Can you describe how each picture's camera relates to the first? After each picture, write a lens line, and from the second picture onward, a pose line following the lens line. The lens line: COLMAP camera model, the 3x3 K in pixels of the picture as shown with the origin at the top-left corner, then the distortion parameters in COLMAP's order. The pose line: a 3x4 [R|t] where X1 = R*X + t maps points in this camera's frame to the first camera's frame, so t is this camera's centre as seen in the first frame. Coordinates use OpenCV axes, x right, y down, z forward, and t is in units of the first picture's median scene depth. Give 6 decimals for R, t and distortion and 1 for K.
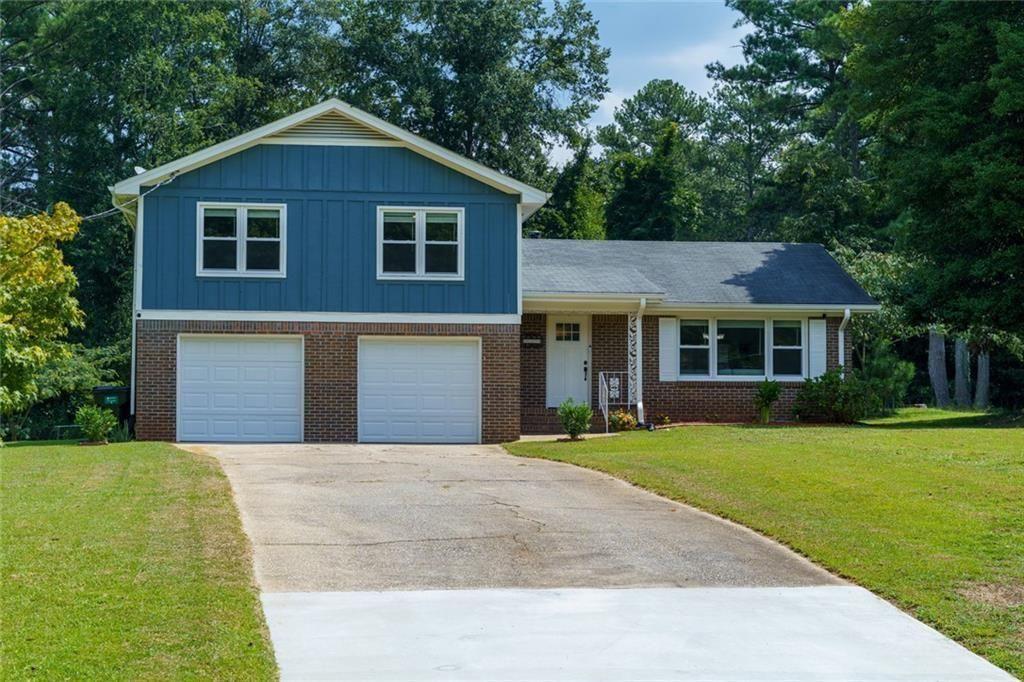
lens RADIAL K [[1924.3, 0, 512.0], [0, 1924.3, 341.0], [0, 0, 1]] dist [-0.007632, 0.073370]
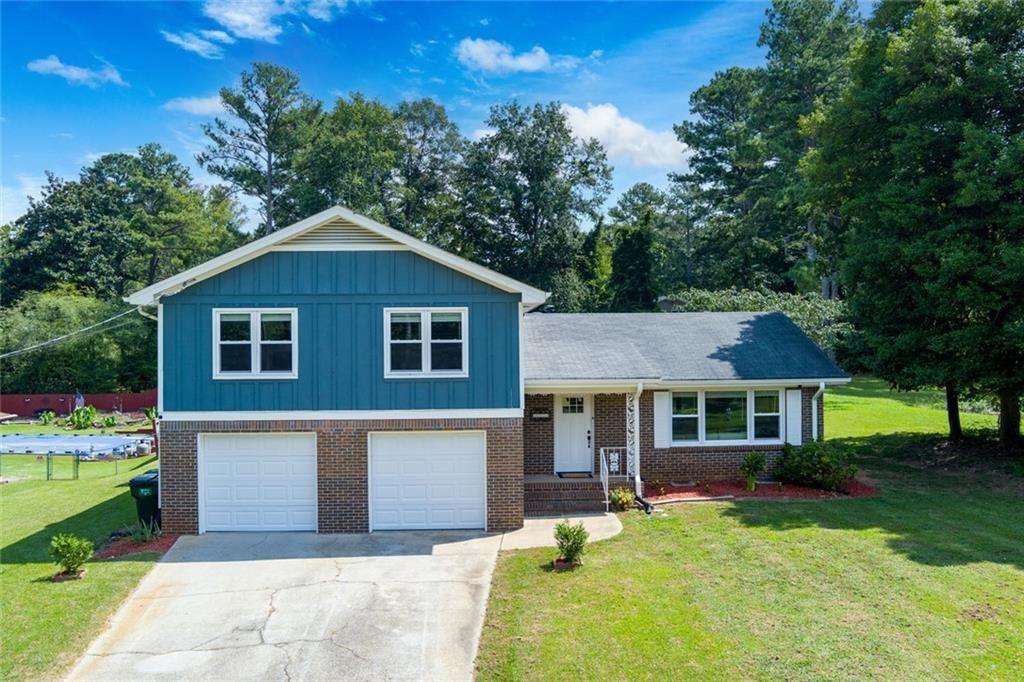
lens RADIAL K [[835.8, 0, 512.0], [0, 835.8, 341.0], [0, 0, 1]] dist [-0.066629, 0.001611]
pose [[0.997099, -0.012073, -0.075147, 0.031430], [0.015768, 0.998685, 0.048777, -0.069097], [0.074459, -0.049820, 0.995979, 0.522313]]
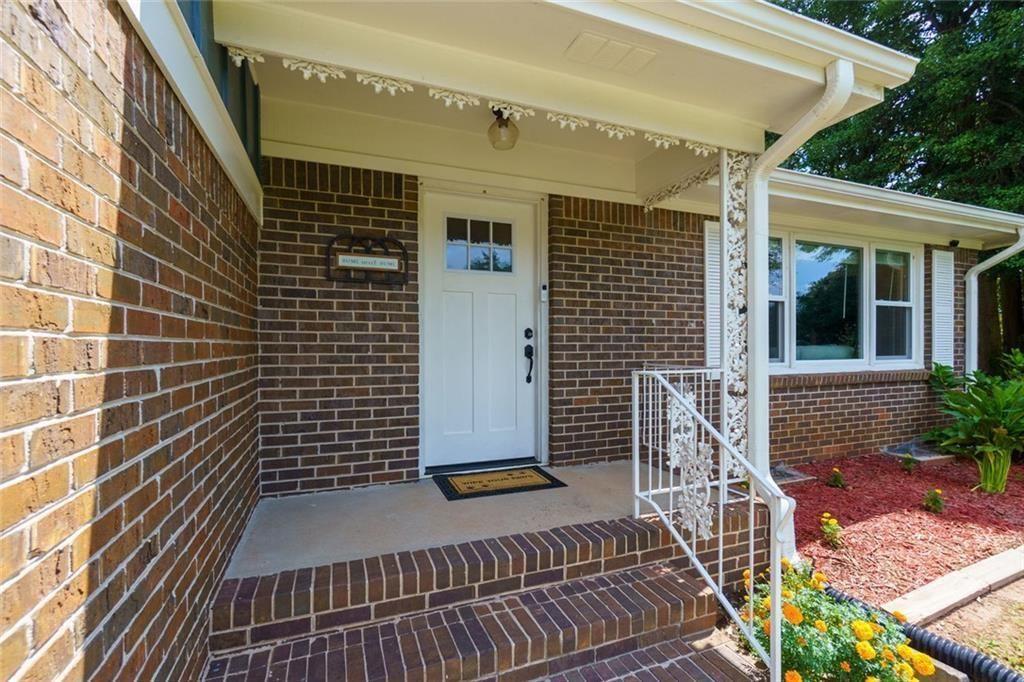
lens RADIAL K [[460.6, 0, 512.0], [0, 460.6, 341.0], [0, 0, 1]] dist [-0.000042, 0.000056]
pose [[0.969476, -0.002751, 0.245171, 0.014518], [-0.008472, 0.998964, 0.044710, 0.009152], [-0.245040, -0.045422, 0.968448, 0.943139]]
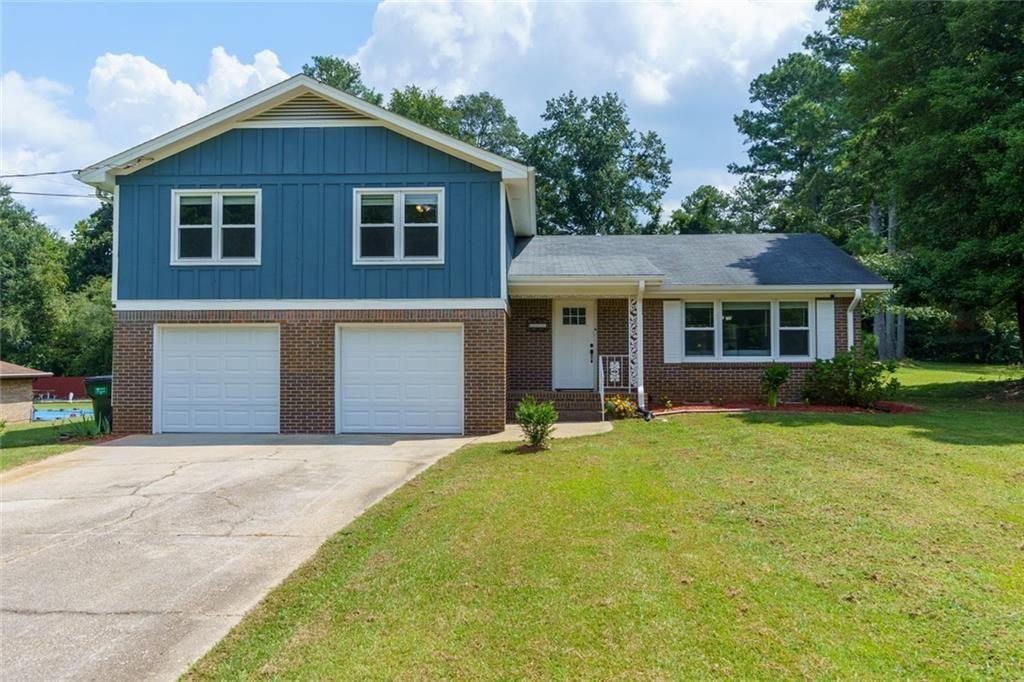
lens RADIAL K [[802.1, 0, 512.0], [0, 802.1, 341.0], [0, 0, 1]] dist [-0.010267, 0.052885]
pose [[0.985701, -0.009657, -0.168225, 0.070601], [0.013959, 0.999605, 0.024409, -0.002403], [0.167923, -0.026408, 0.985446, 0.582554]]
